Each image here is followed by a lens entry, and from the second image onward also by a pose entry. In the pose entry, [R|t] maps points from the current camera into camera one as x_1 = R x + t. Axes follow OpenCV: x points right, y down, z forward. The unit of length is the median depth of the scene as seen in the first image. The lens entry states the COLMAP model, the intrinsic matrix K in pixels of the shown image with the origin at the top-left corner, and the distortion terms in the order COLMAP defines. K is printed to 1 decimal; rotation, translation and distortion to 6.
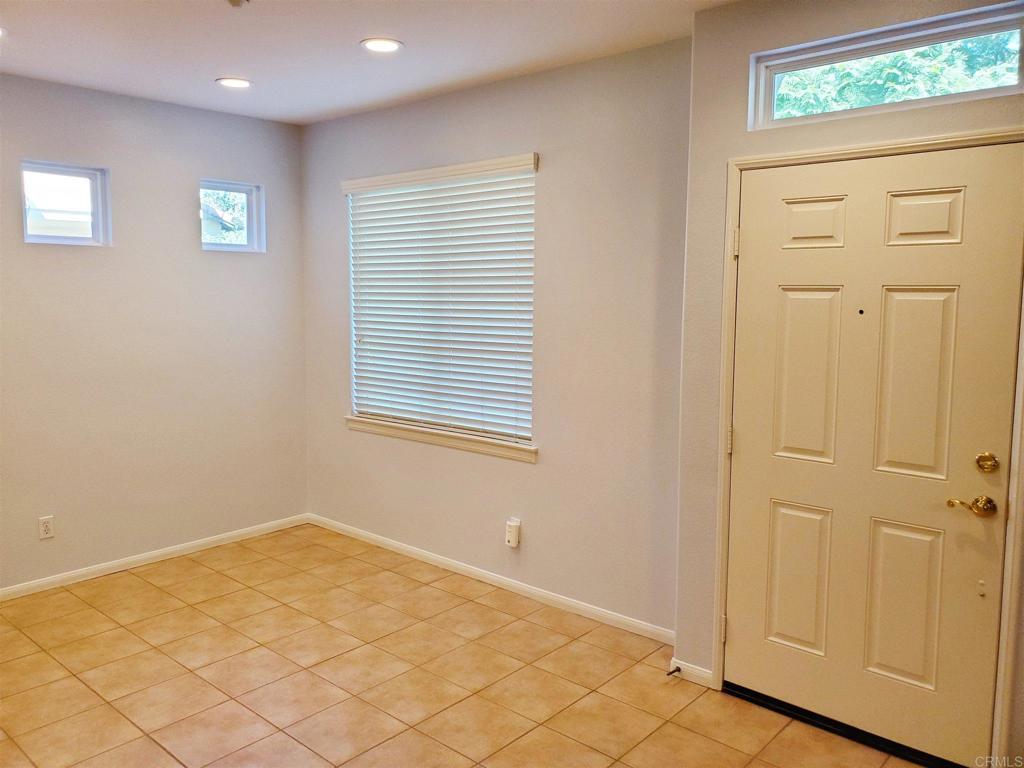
lens RADIAL K [[793.5, 0, 487.3], [0, 793.5, 363.0], [0, 0, 1]] dist [0.010125, 0.005366]
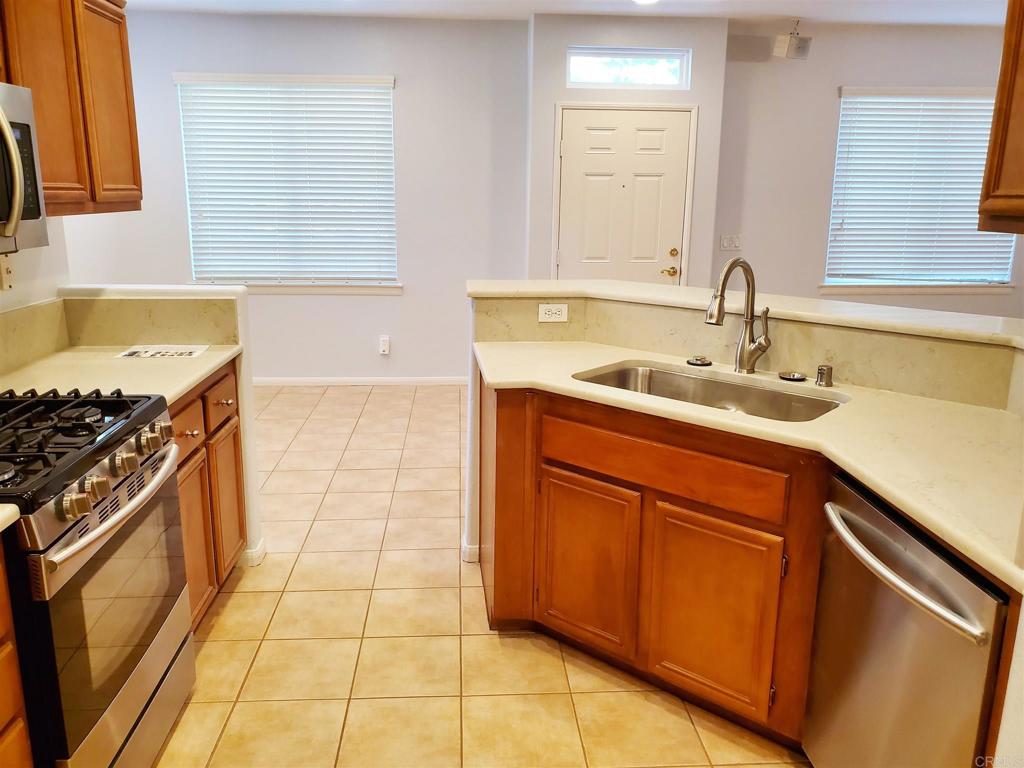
lens RADIAL K [[792.3, 0, 505.5], [0, 792.3, 378.4], [0, 0, 1]] dist [-0.002707, -0.010292]
pose [[0.695785, -0.160028, 0.700196, -1.178982], [0.055533, 0.983931, 0.169691, 0.057542], [-0.716100, -0.079185, 0.693492, -0.244241]]
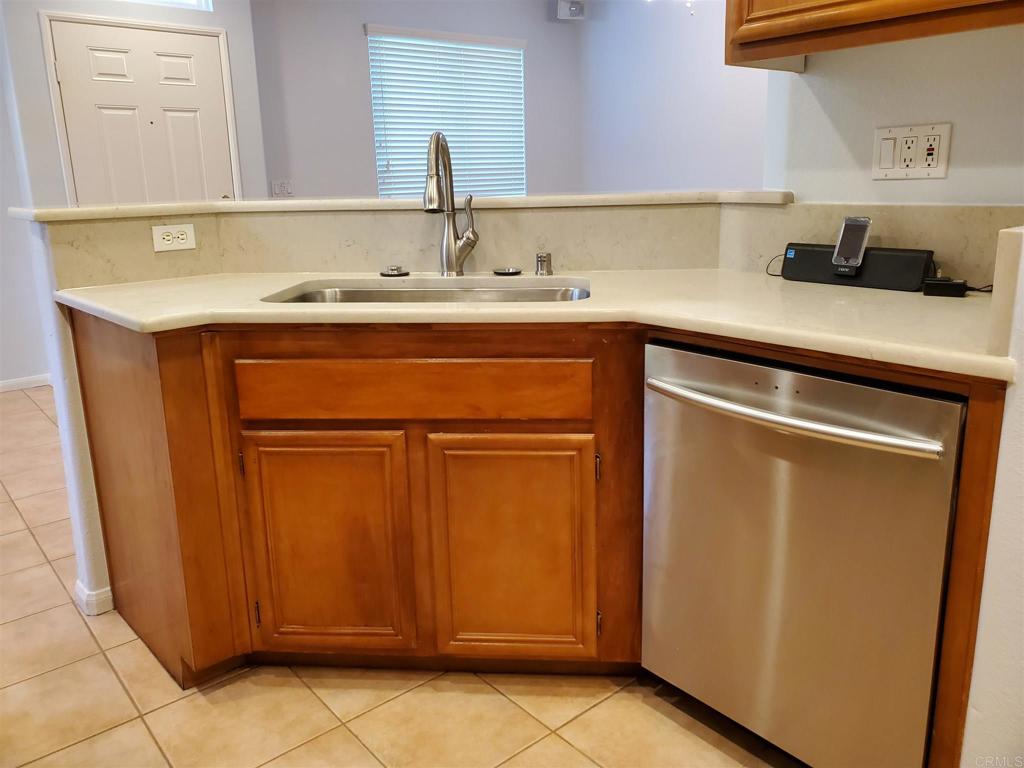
lens RADIAL K [[791.8, 0, 513.1], [0, 791.8, 368.6], [0, 0, 1]] dist [0.048075, -0.060596]
pose [[0.130743, -0.241107, 0.961652, -1.115181], [0.111140, 0.967428, 0.227445, 0.132143], [-0.985167, 0.077141, 0.153281, -0.000643]]
